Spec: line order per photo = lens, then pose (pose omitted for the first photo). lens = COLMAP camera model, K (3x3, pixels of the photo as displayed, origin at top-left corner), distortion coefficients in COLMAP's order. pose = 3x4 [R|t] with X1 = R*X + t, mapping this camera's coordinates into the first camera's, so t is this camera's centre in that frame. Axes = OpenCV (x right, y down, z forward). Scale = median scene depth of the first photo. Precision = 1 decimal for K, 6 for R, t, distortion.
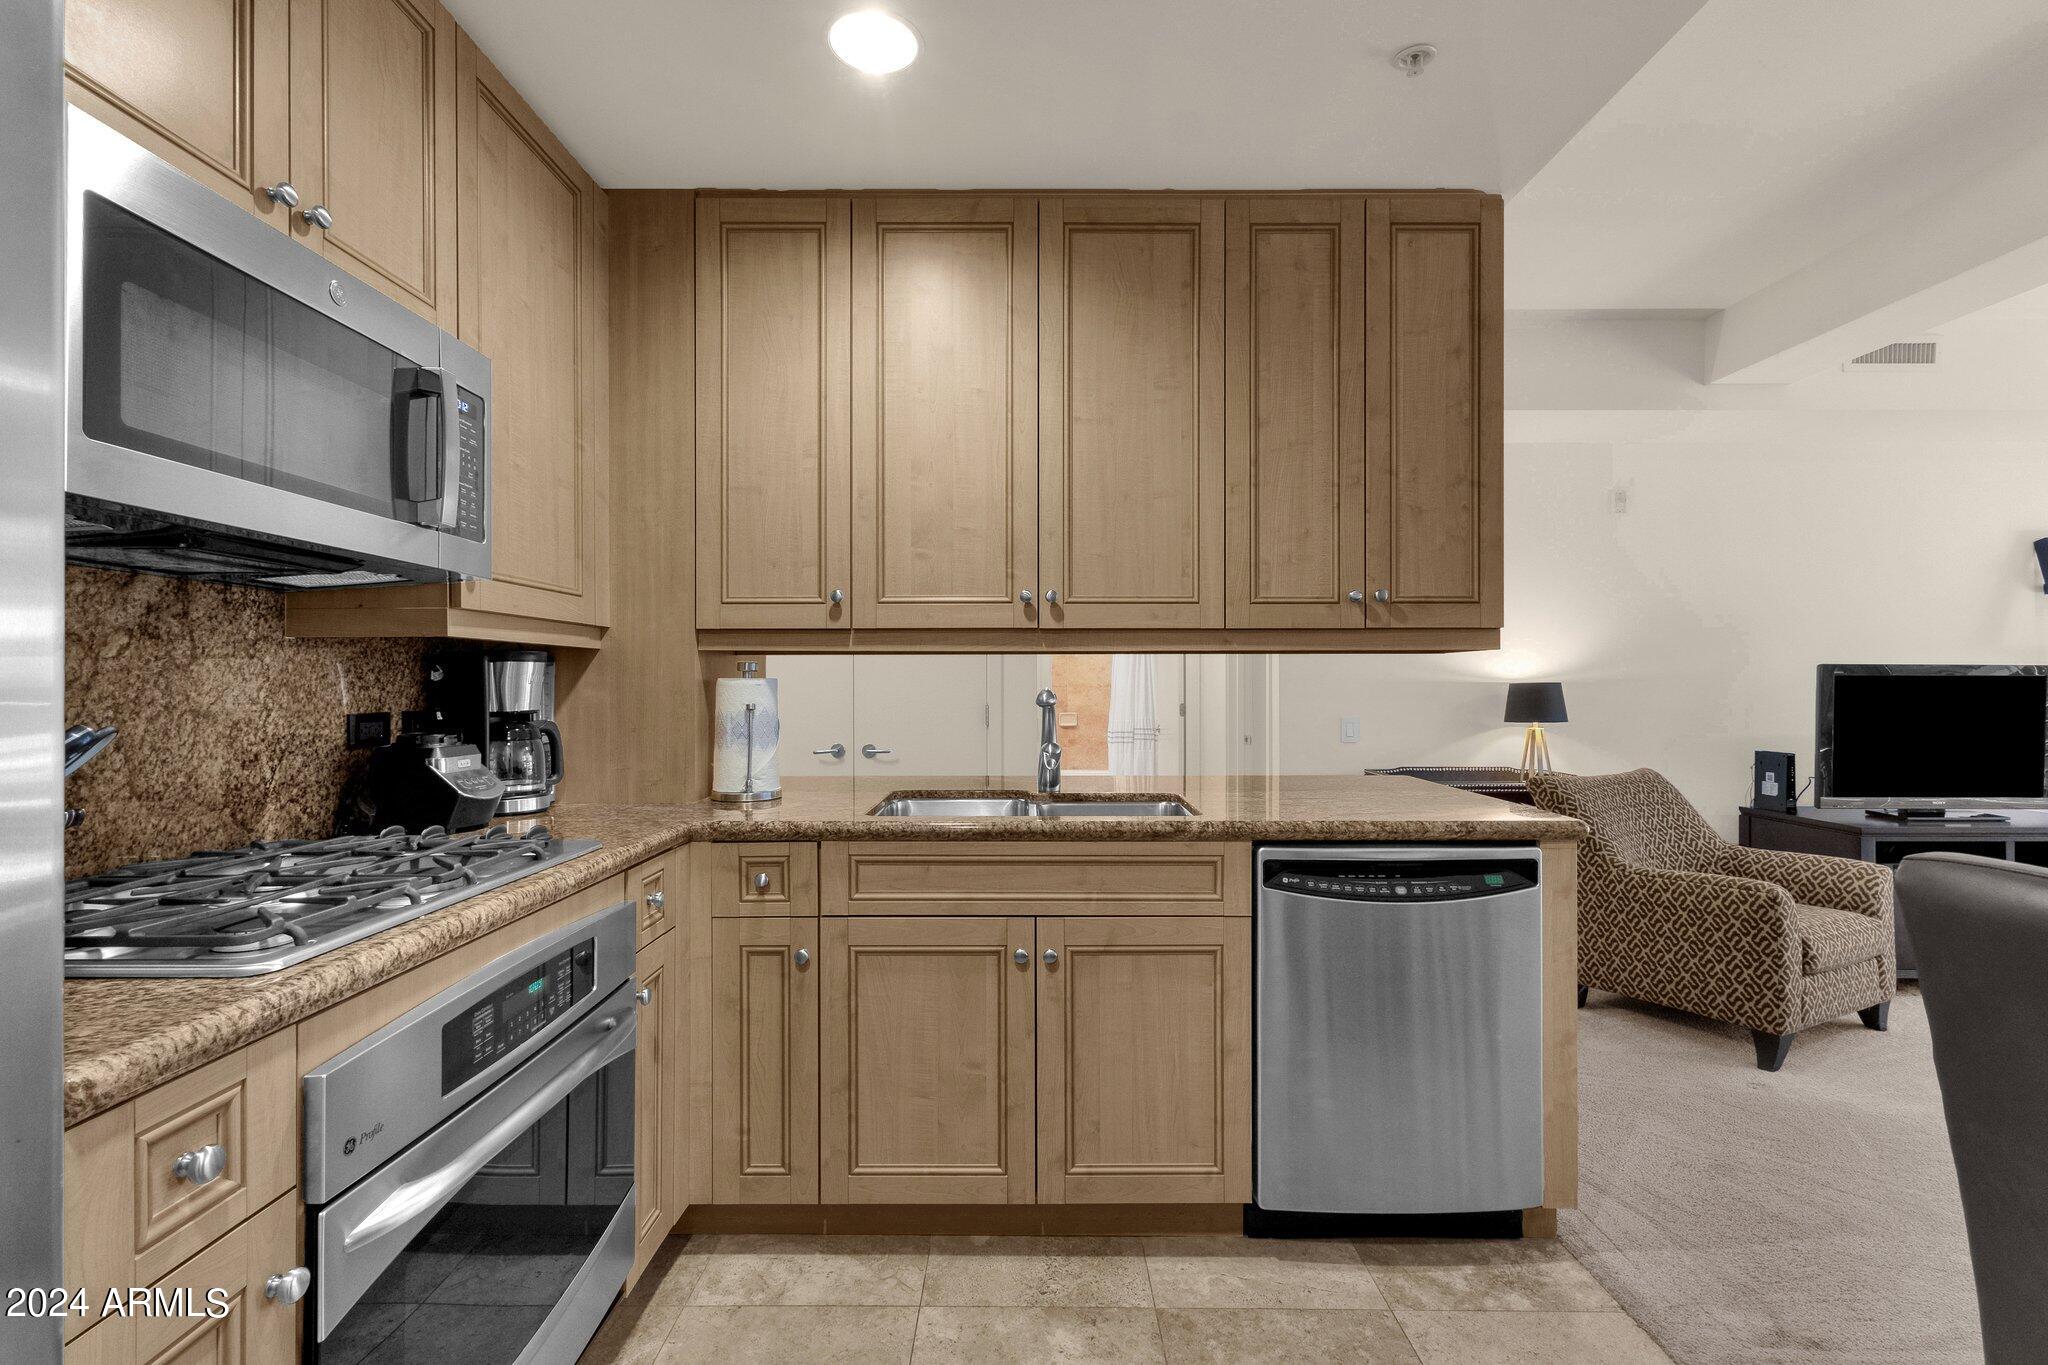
lens RADIAL K [[942.1, 0, 1028.6], [0, 942.1, 681.5], [0, 0, 1]] dist [0.002663, 0.001163]
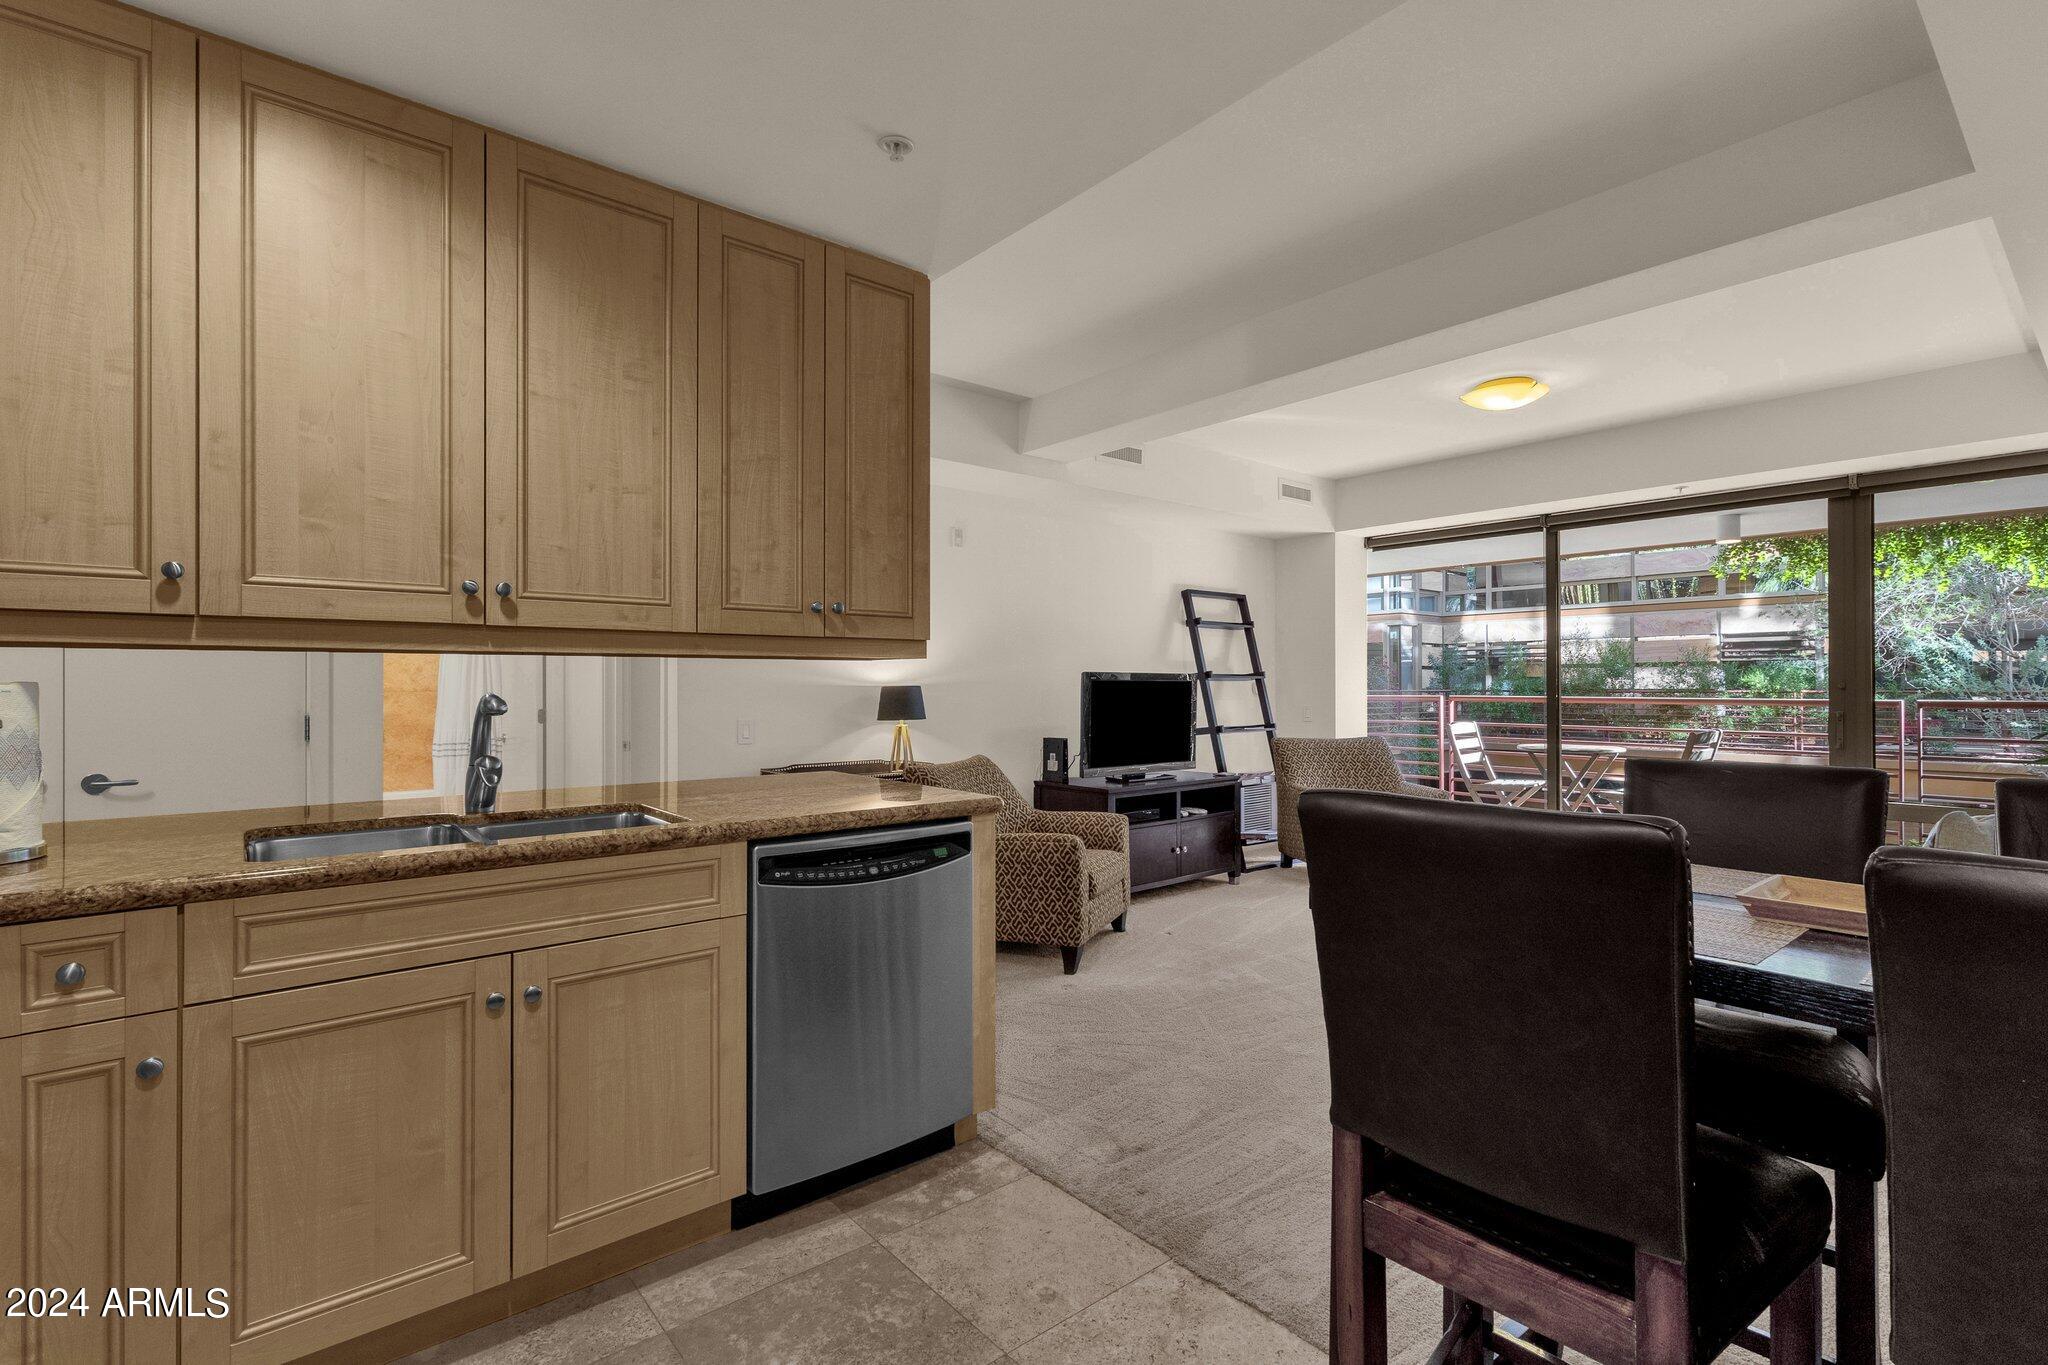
lens RADIAL K [[942.1, 0, 1028.6], [0, 942.1, 681.5], [0, 0, 1]] dist [0.002663, 0.001163]
pose [[0.767391, 0.001611, 0.641178, -0.162342], [0.000326, 0.999996, -0.002903, -0.001521], [-0.641180, 0.002437, 0.767387, 0.010357]]
